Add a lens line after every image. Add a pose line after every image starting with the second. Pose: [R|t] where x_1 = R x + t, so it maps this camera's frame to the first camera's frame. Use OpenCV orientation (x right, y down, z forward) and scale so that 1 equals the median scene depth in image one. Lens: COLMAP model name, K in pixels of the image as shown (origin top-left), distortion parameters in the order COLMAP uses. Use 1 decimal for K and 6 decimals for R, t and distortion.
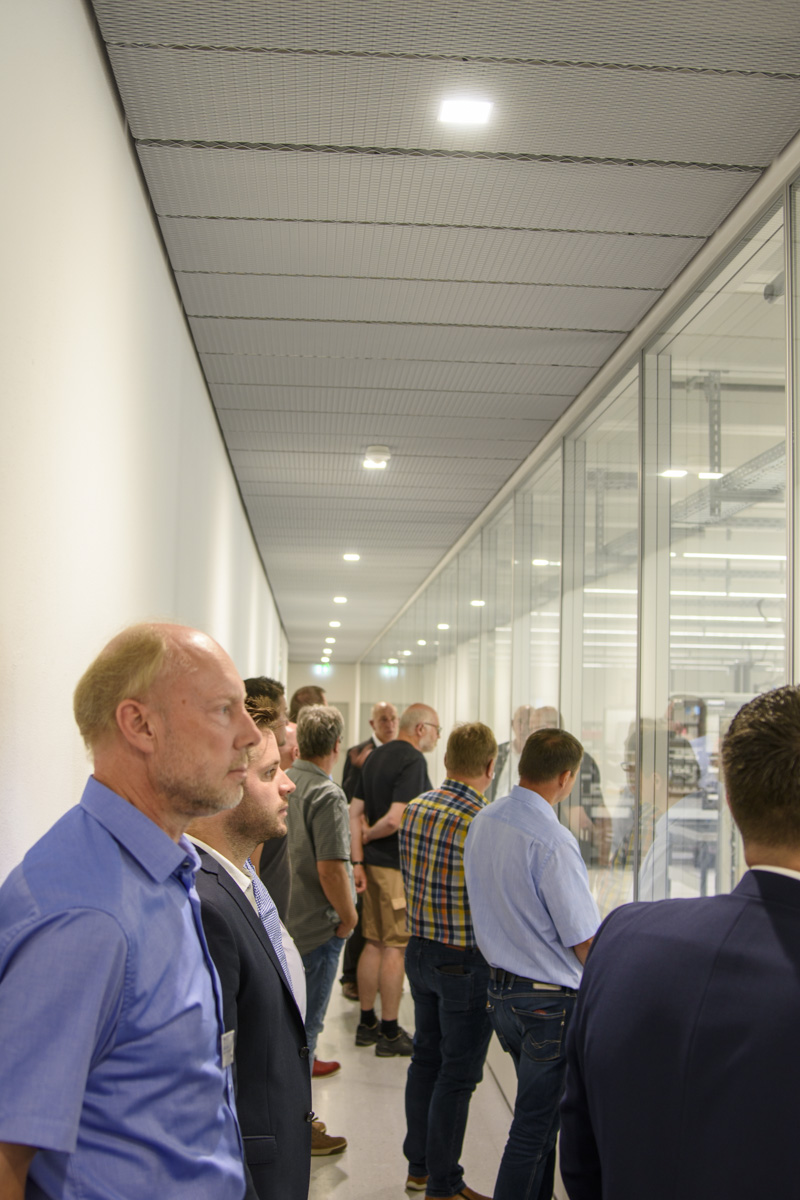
lens RADIAL K [[1496.7, 0, 388.6], [0, 1496.7, 597.8], [0, 0, 1]] dist [-0.092535, 0.000000]
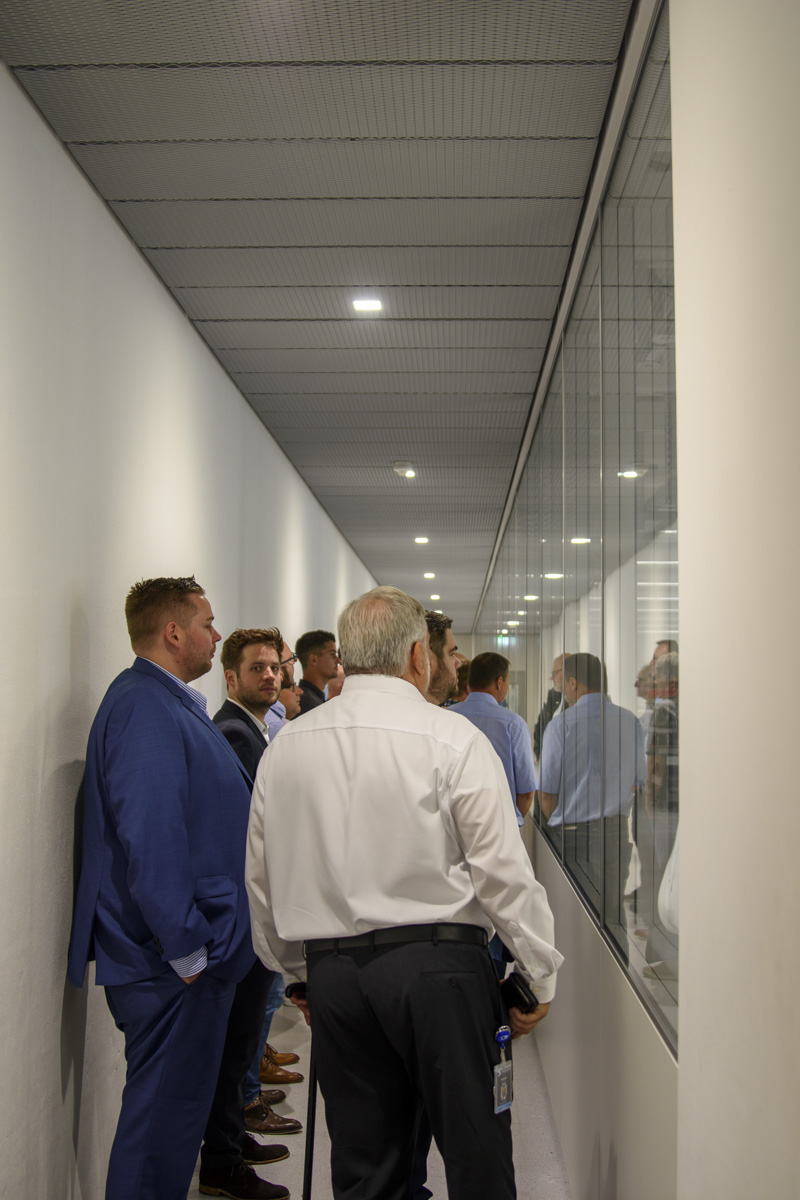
lens RADIAL K [[1496.7, 0, 400.7], [0, 1496.7, 599.9], [0, 0, 1]] dist [-0.092535, 0.000000]
pose [[0.995776, -0.020390, -0.089519, 0.360016], [0.021846, 0.999644, 0.015317, 0.015491], [0.089175, -0.017208, 0.995867, -1.208862]]
